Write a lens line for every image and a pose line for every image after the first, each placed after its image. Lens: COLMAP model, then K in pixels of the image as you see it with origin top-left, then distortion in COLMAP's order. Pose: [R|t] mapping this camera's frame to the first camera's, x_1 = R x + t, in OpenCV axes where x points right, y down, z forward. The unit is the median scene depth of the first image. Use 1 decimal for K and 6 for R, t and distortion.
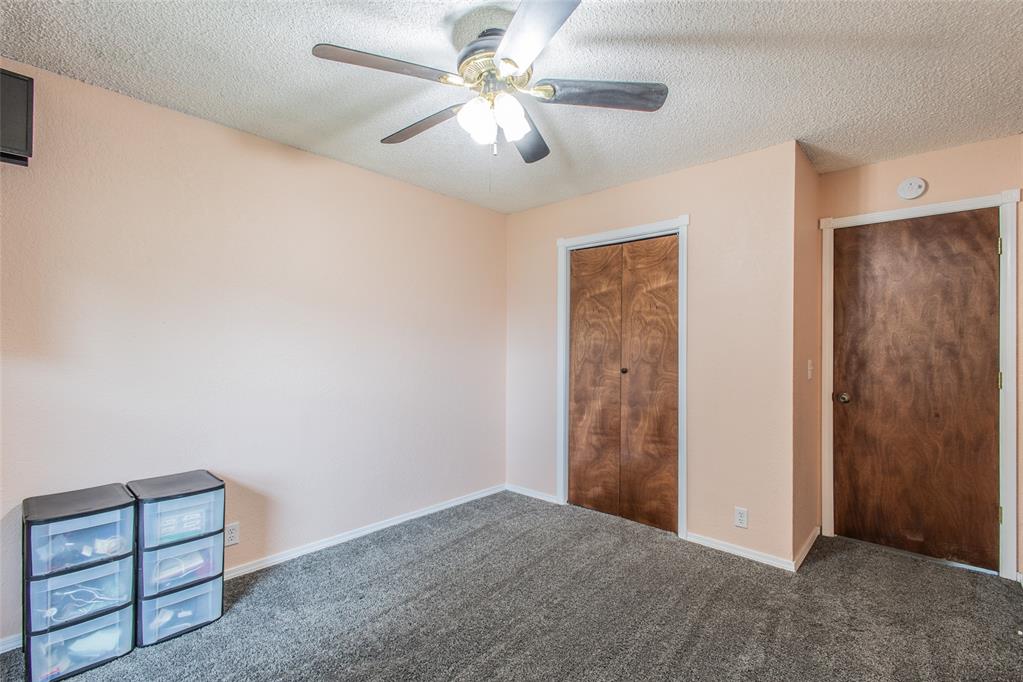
lens RADIAL K [[470.2, 0, 514.3], [0, 470.2, 339.0], [0, 0, 1]] dist [0.008399, -0.001663]
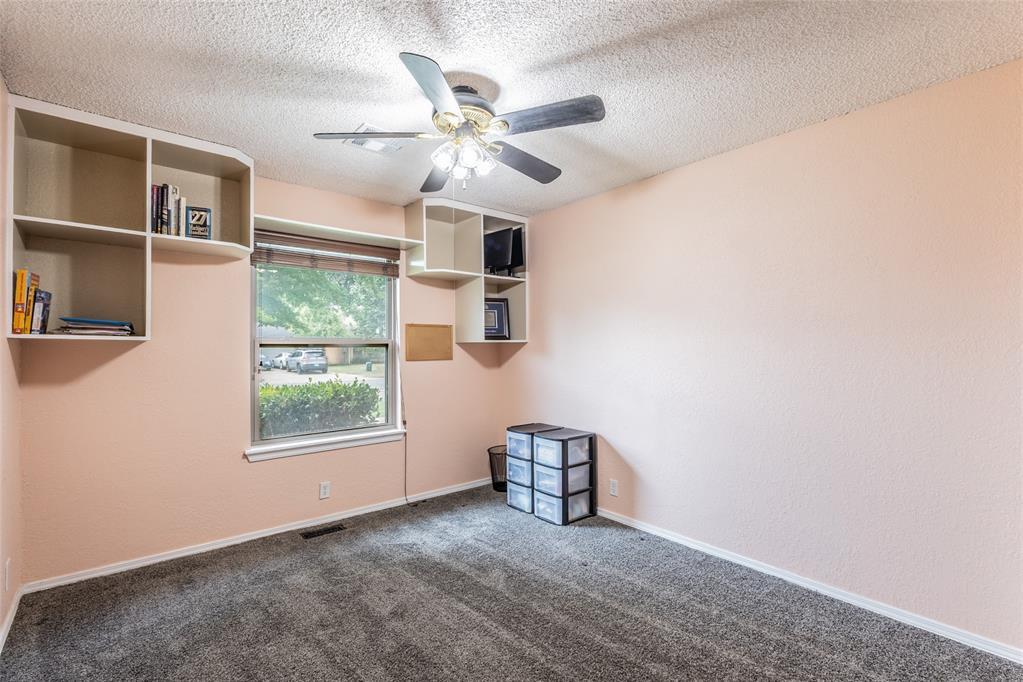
lens RADIAL K [[470.2, 0, 514.3], [0, 470.2, 339.0], [0, 0, 1]] dist [0.008399, -0.001663]
pose [[-0.109590, -0.016469, -0.993840, 0.762298], [0.007444, 0.999821, -0.017389, 0.007841], [0.993949, -0.009304, -0.109447, 0.846720]]
